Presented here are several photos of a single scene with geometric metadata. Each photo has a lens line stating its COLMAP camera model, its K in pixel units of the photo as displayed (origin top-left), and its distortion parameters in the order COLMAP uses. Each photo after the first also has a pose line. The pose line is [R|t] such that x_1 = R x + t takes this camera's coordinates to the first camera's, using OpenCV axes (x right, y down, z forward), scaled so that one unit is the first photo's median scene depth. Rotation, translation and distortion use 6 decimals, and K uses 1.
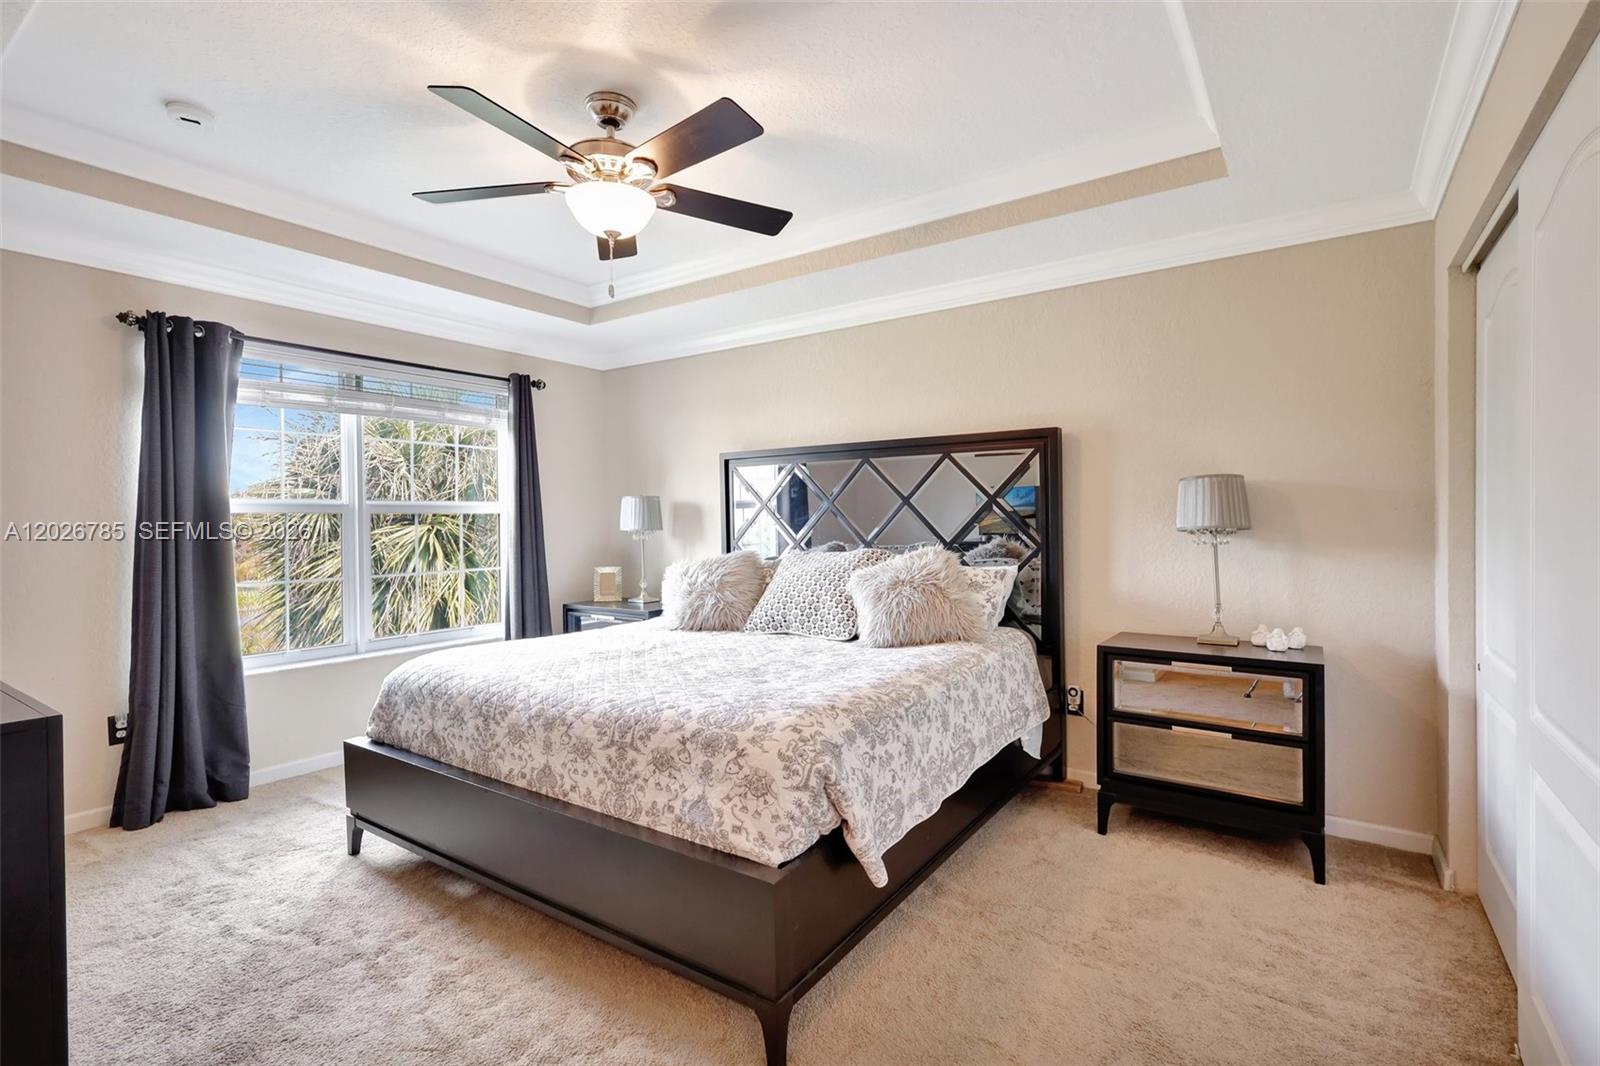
lens RADIAL K [[746.9, 0, 801.8], [0, 746.9, 517.0], [0, 0, 1]] dist [-0.002266, 0.000345]
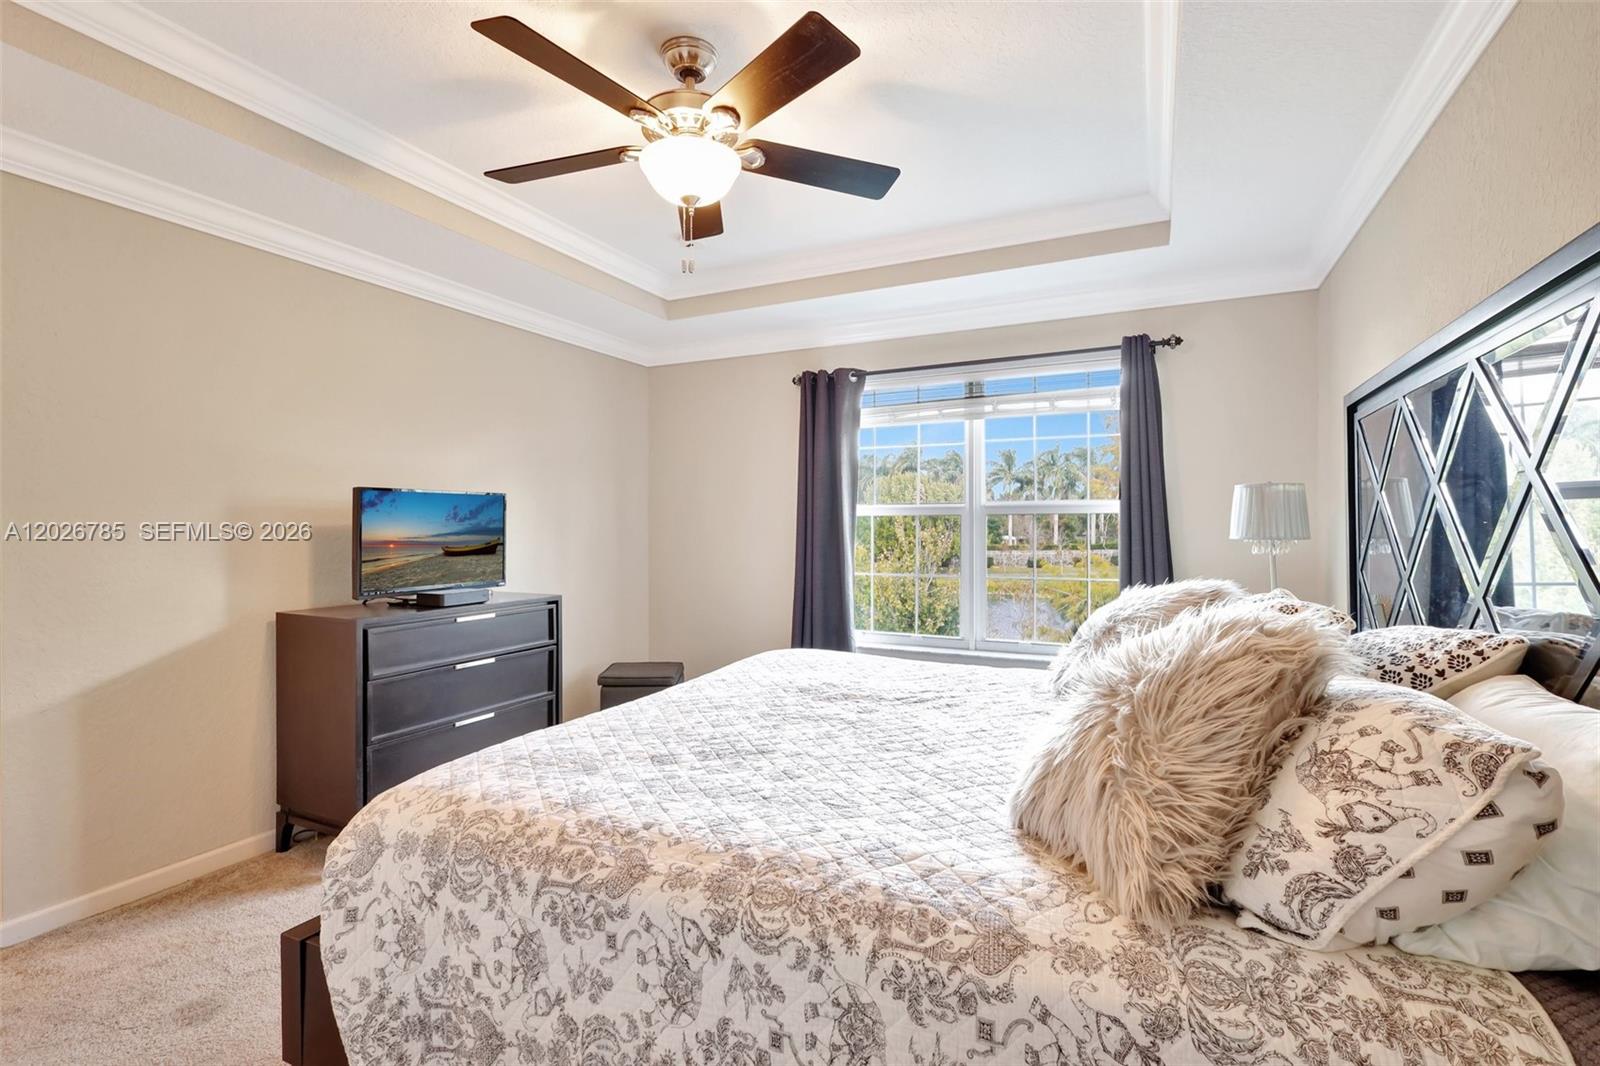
lens RADIAL K [[740.3, 0, 803.9], [0, 740.3, 528.7], [0, 0, 1]] dist [-0.000807, -0.000094]
pose [[0.159614, 0.013506, -0.987087, 0.512007], [0.007091, 0.999865, 0.014827, -0.004536], [0.987154, -0.009366, 0.159496, 0.806523]]
